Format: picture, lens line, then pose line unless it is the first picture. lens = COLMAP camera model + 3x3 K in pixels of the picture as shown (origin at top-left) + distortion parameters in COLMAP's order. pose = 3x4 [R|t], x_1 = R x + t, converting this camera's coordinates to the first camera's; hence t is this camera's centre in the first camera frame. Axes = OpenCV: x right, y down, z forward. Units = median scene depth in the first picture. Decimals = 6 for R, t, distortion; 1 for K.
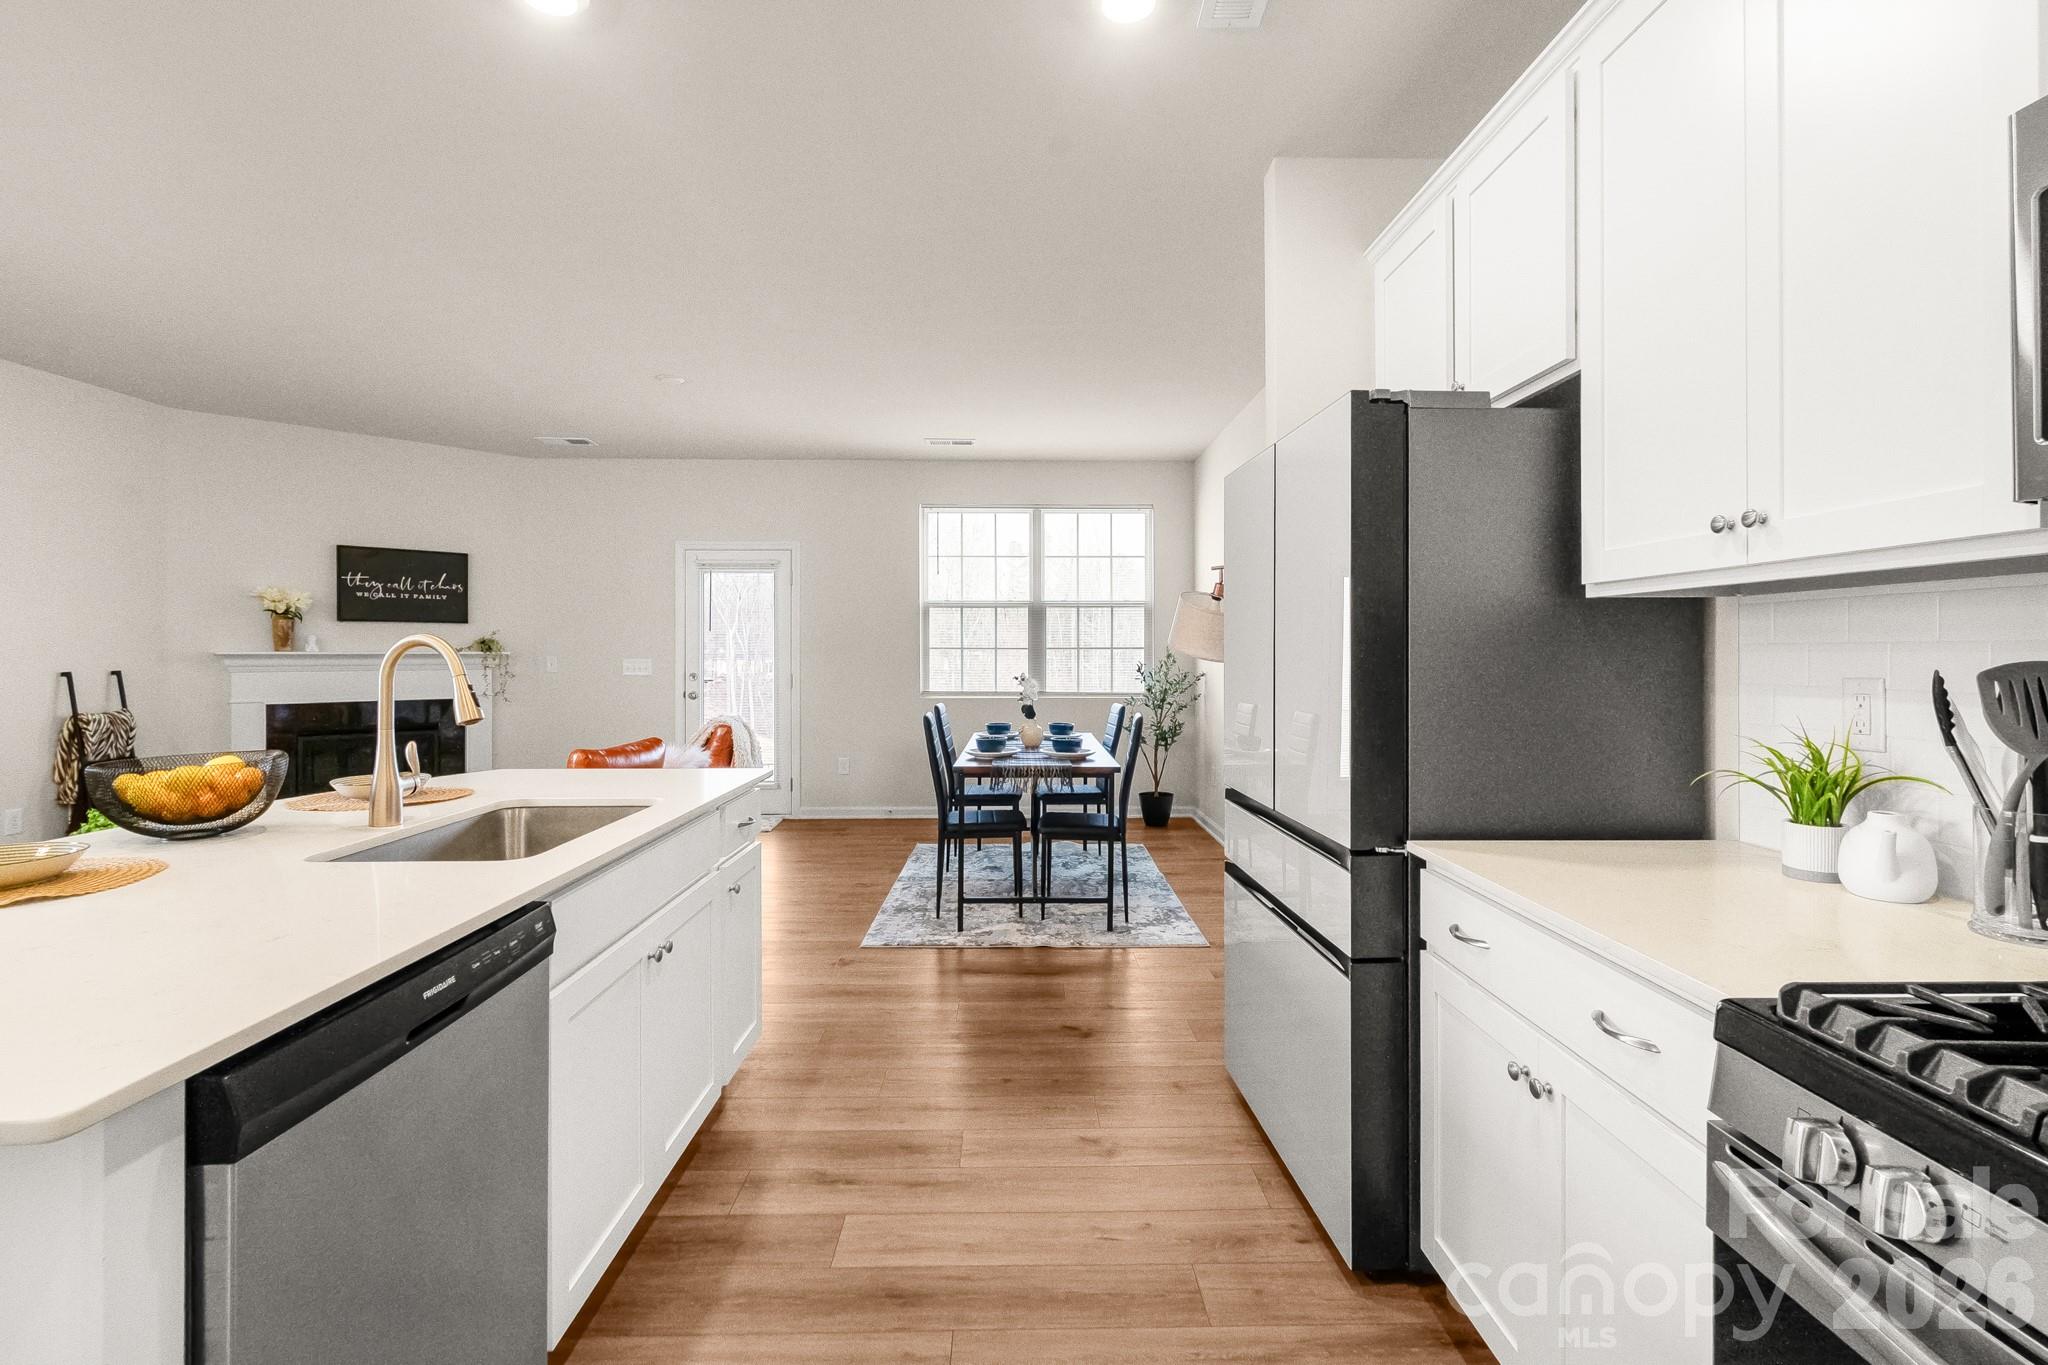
lens RADIAL K [[925.5, 0, 1027.0], [0, 925.5, 641.7], [0, 0, 1]] dist [-0.000723, -0.000786]
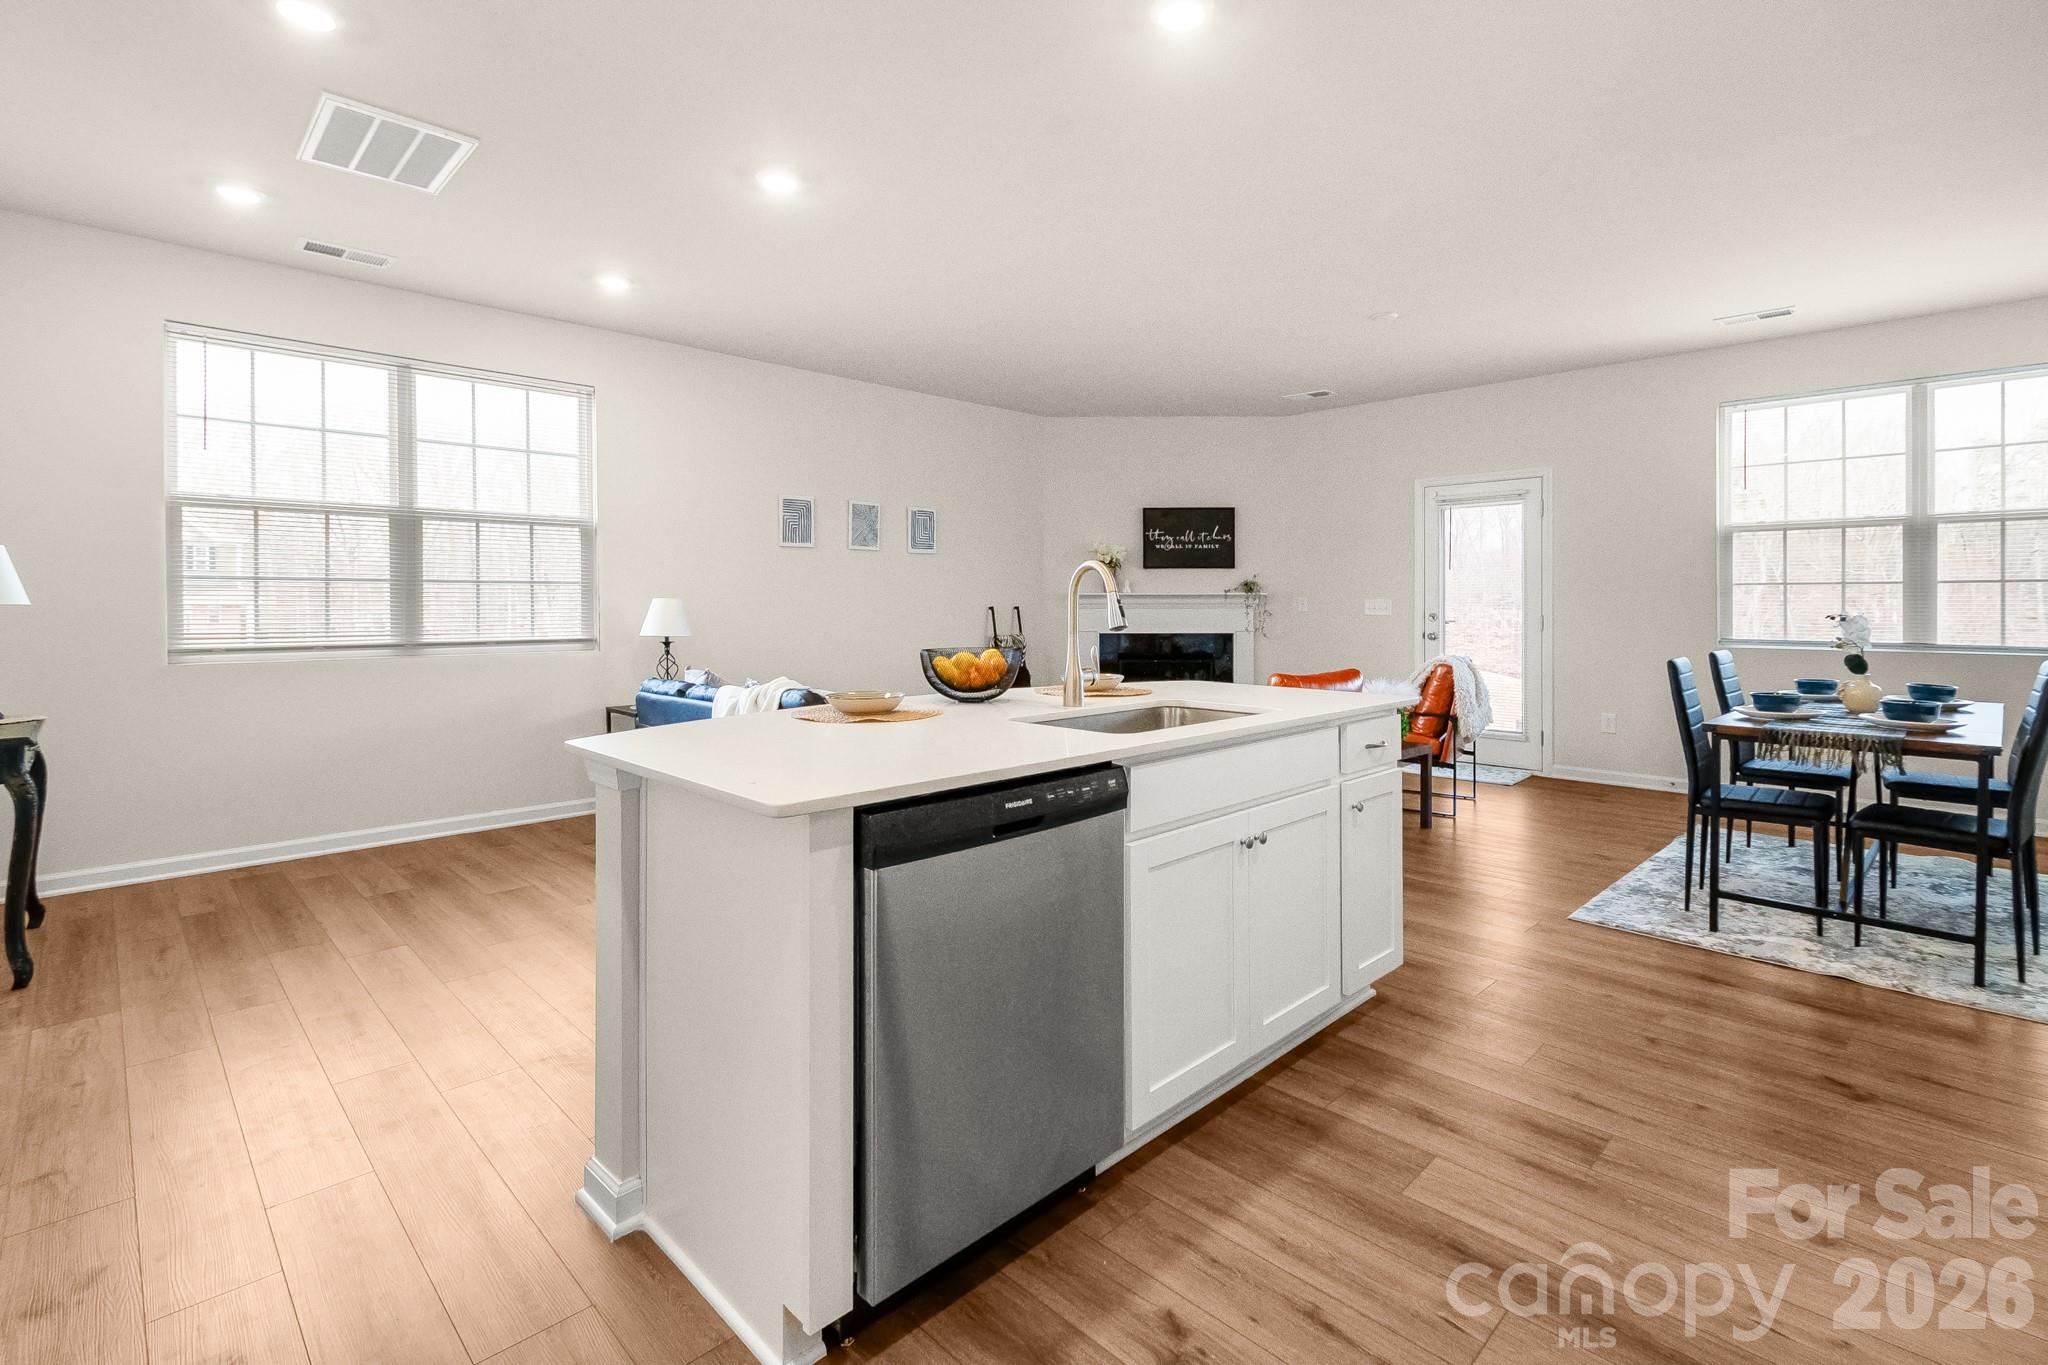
lens RADIAL K [[941.9, 0, 1020.1], [0, 941.9, 600.5], [0, 0, 1]] dist [0.001223, -0.000480]
pose [[0.681717, -0.001530, -0.731614, 0.100944], [0.008788, 0.999943, 0.006097, 0.016152], [0.731563, -0.010586, 0.681692, 0.012682]]
